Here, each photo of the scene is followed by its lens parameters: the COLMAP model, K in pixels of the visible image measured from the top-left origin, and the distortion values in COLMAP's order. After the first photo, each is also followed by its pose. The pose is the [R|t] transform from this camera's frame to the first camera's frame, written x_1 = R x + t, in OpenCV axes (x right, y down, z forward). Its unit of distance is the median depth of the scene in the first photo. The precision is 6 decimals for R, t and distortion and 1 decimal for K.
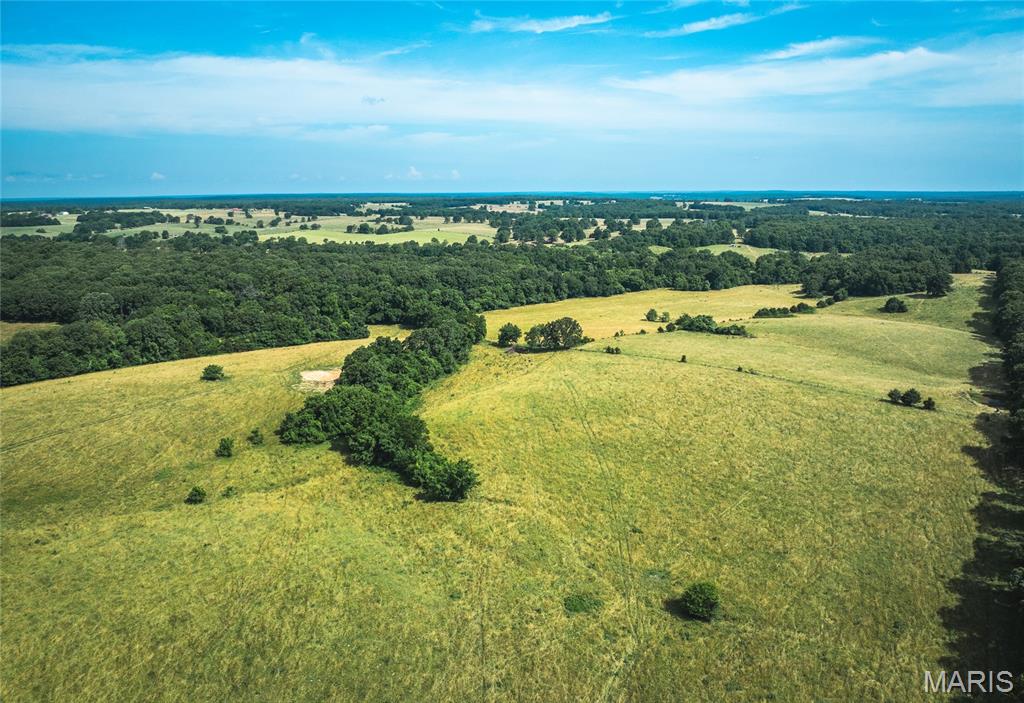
lens RADIAL K [[734.7, 0, 512.0], [0, 734.7, 351.5], [0, 0, 1]] dist [-0.047876, 0.011347]
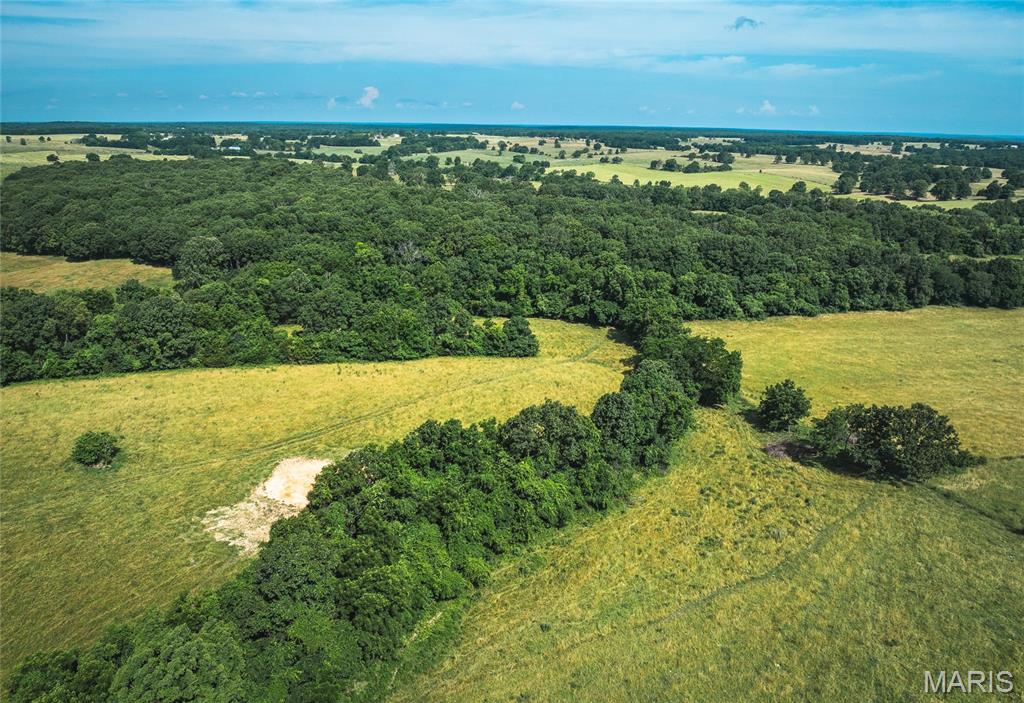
lens RADIAL K [[734.7, 0, 512.0], [0, 734.7, 351.5], [0, 0, 1]] dist [-0.047876, 0.011347]
pose [[0.900345, 0.147262, -0.409503, 0.009477], [-0.112228, 0.987746, 0.108456, -0.031535], [0.420456, -0.051690, 0.905839, 0.177791]]
